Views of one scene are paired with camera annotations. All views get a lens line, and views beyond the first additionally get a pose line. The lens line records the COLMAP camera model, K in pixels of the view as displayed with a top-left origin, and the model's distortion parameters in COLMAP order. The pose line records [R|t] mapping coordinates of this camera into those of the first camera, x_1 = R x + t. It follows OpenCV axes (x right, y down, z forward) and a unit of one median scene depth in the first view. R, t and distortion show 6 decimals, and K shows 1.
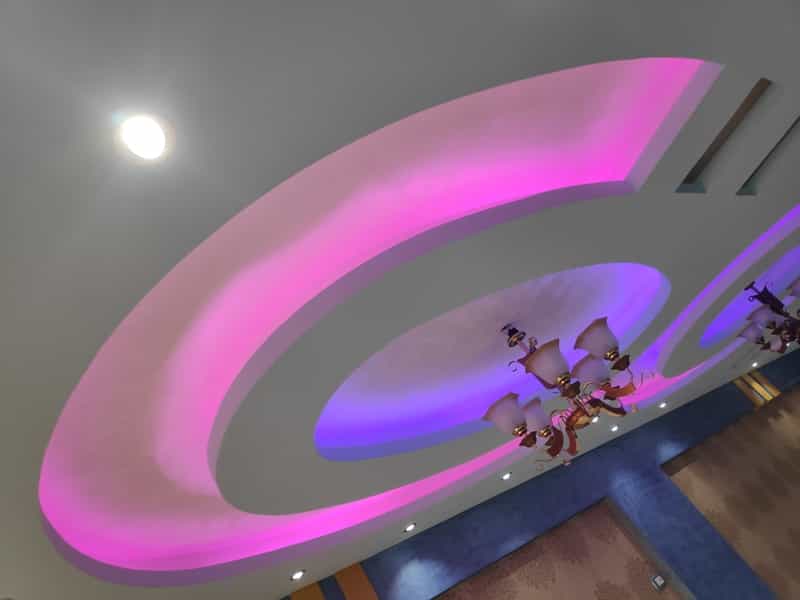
lens RADIAL K [[571.3, 0, 396.3], [0, 571.3, 297.2], [0, 0, 1]] dist [0.009975, -0.026242]
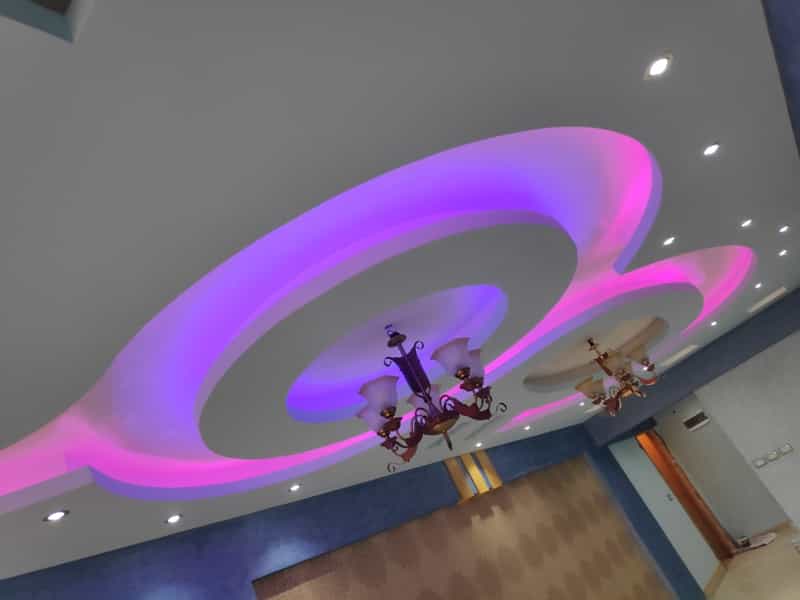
lens RADIAL K [[575.5, 0, 397.8], [0, 575.5, 301.0], [0, 0, 1]] dist [0.003951, -0.012120]
pose [[0.946440, 0.233762, 0.222724, 0.473757], [-0.231864, 0.972118, -0.035017, -0.042074], [-0.224700, -0.018500, 0.974252, 0.382420]]
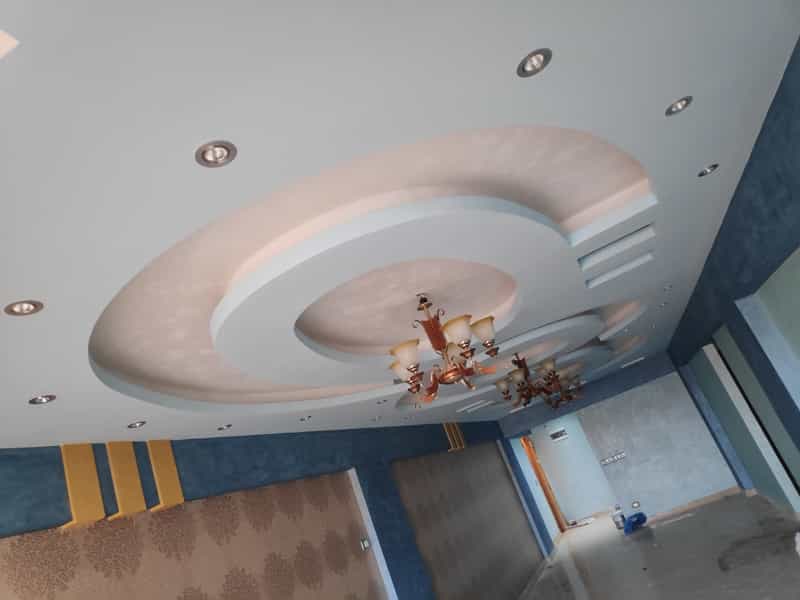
lens RADIAL K [[575.5, 0, 397.8], [0, 575.5, 301.0], [0, 0, 1]] dist [0.003951, -0.012120]
pose [[0.789474, 0.430546, 0.437448, -0.242815], [-0.428876, 0.896806, -0.108650, 0.137327], [-0.439084, -0.101835, 0.892656, -0.072014]]
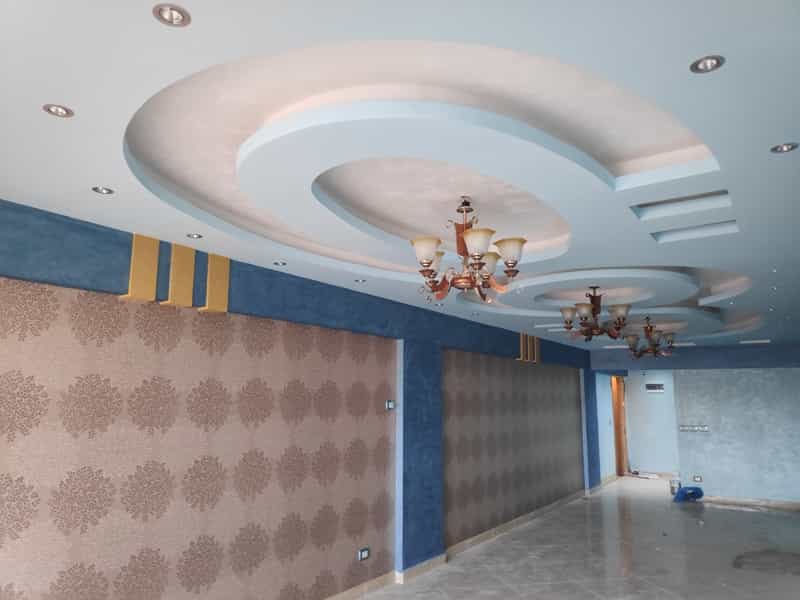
lens RADIAL K [[571.3, 0, 396.3], [0, 571.3, 297.2], [0, 0, 1]] dist [0.009975, -0.026242]
pose [[0.733609, 0.590488, 0.336367, -0.131924], [-0.668476, 0.716114, 0.200803, 0.035635], [-0.122305, -0.372164, 0.920074, -0.144661]]
